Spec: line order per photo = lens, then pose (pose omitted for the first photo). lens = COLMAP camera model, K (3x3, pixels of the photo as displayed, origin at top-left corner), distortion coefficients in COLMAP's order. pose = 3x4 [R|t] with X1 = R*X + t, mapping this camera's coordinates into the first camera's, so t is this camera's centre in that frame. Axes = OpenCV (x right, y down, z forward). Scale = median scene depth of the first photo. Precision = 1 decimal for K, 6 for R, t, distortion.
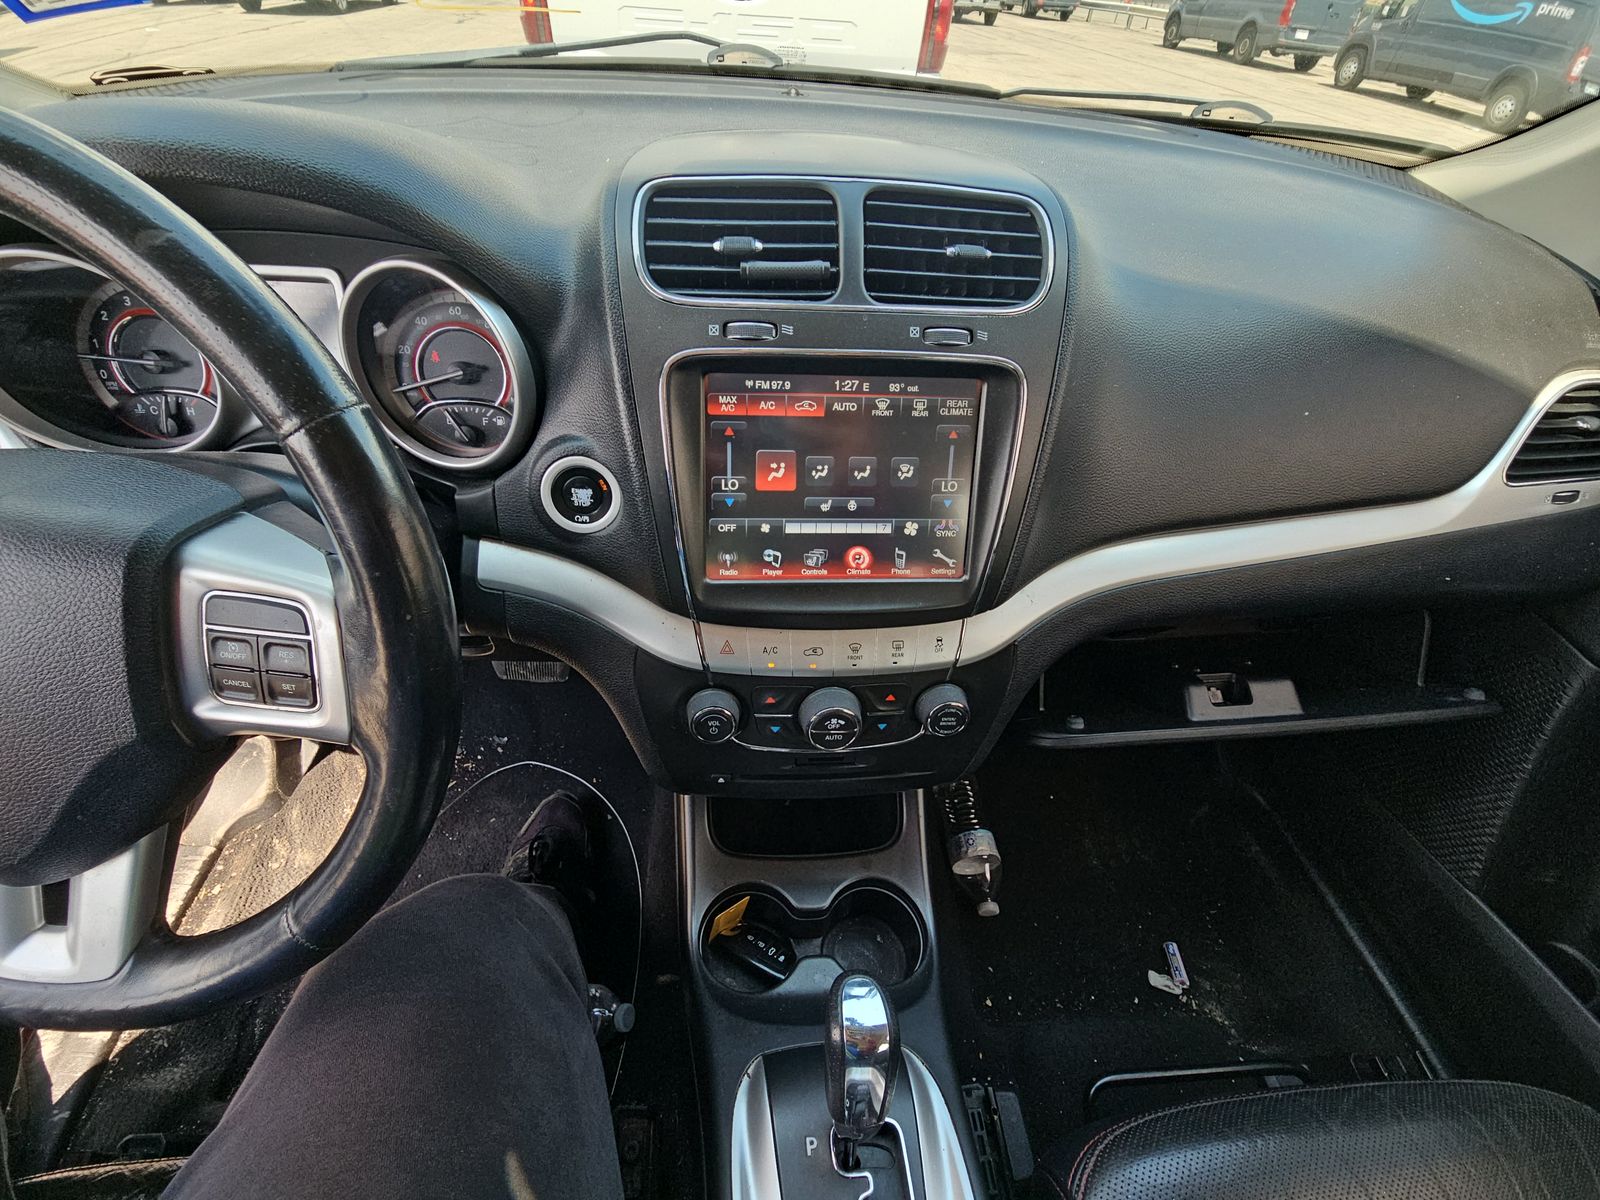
lens RADIAL K [[663.5, 0, 800.0], [0, 663.5, 600.0], [0, 0, 1]] dist [0.011583, -0.014471]
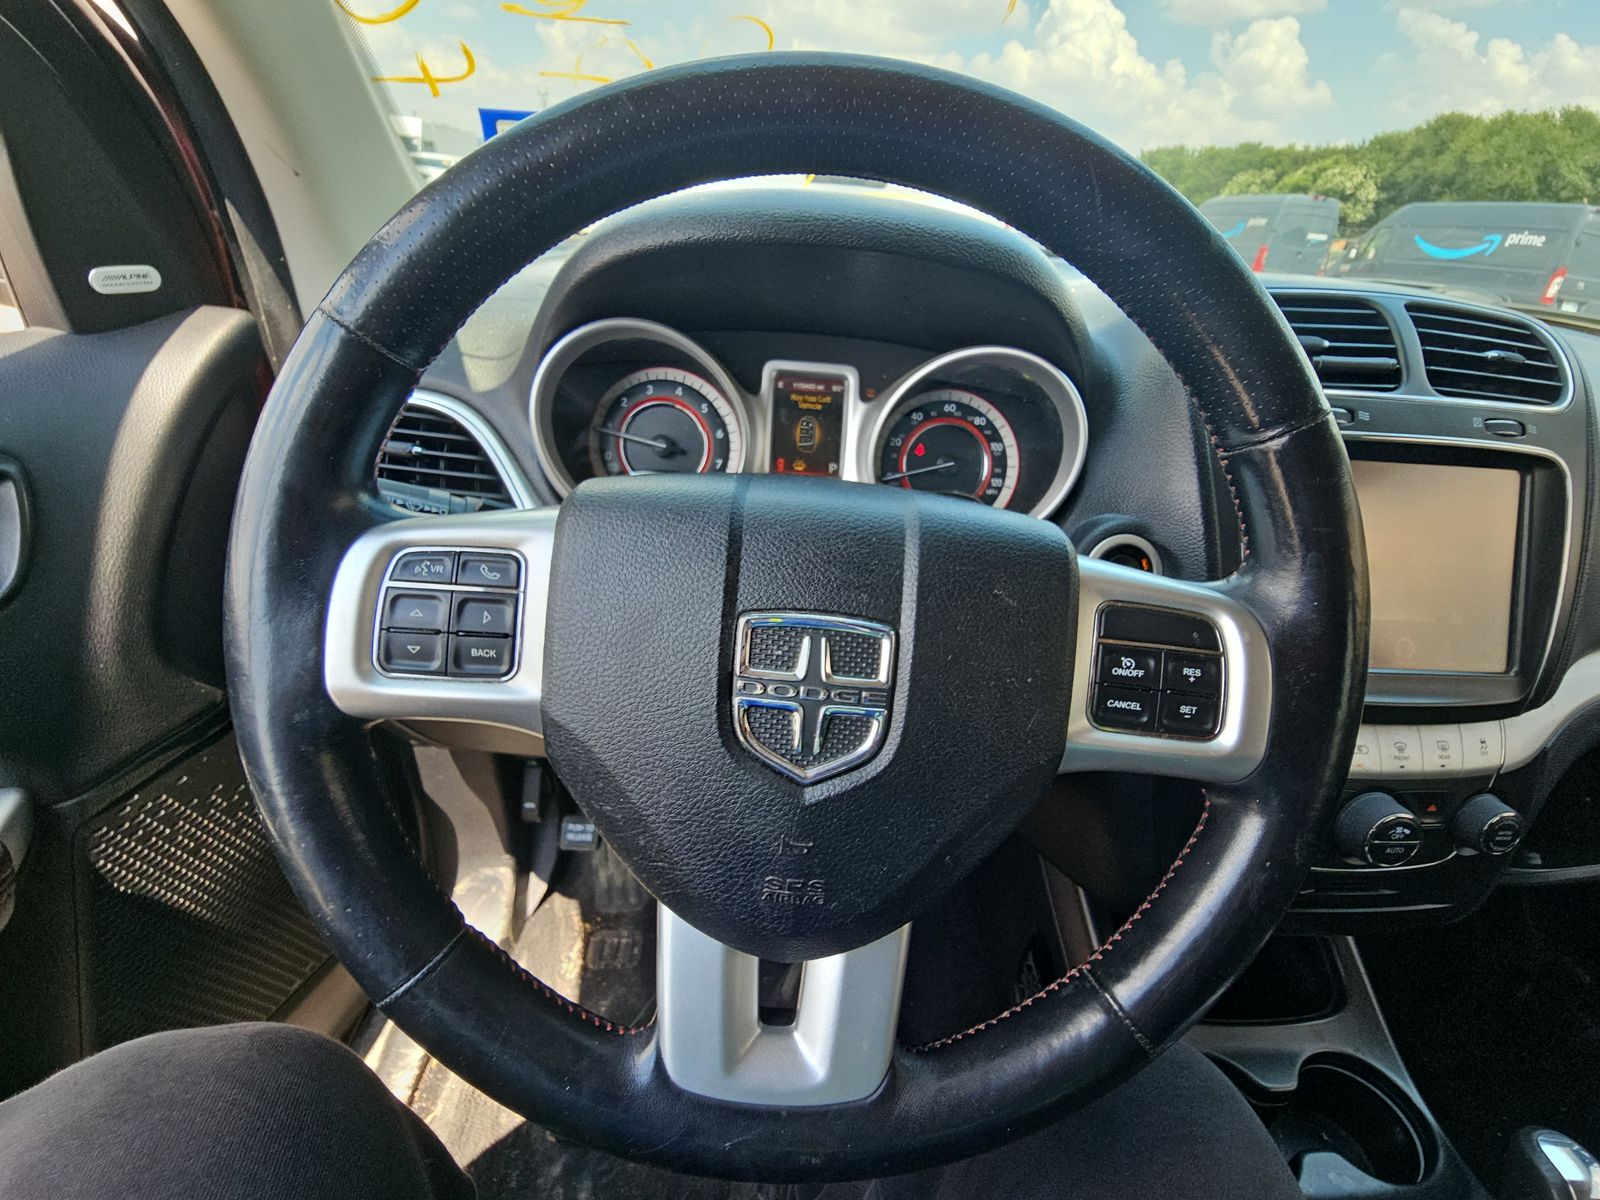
lens RADIAL K [[663.5, 0, 800.0], [0, 663.5, 600.0], [0, 0, 1]] dist [0.011583, -0.014471]
pose [[0.999664, 0.021211, -0.014916, -0.723078], [-0.024263, 0.968067, -0.249514, 0.120806], [0.009147, 0.249792, 0.968256, 0.059028]]
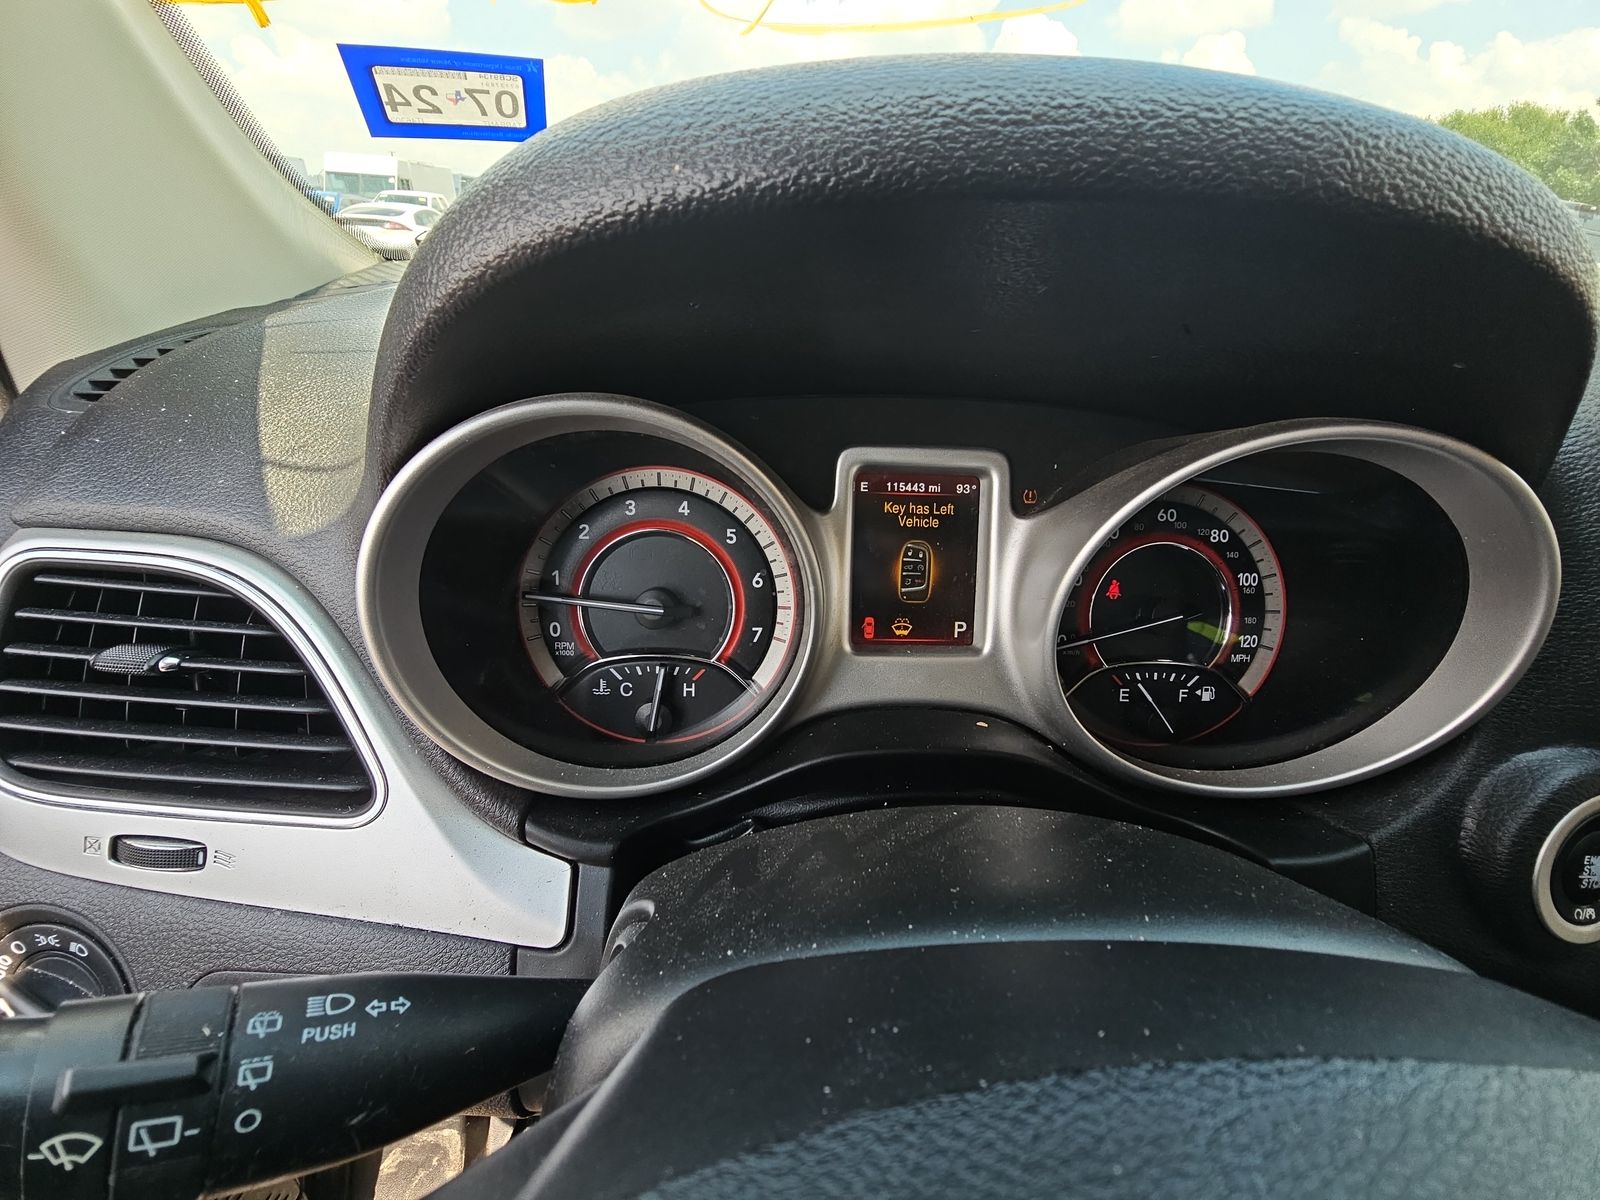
lens RADIAL K [[643.0, 0, 793.3], [0, 643.0, 603.1], [0, 0, 1]] dist [0.021251, -0.013722]
pose [[0.999827, -0.018531, -0.001461, -0.837516], [0.017489, 0.964427, -0.263772, -0.212370], [0.006297, 0.263701, 0.964584, 0.457181]]
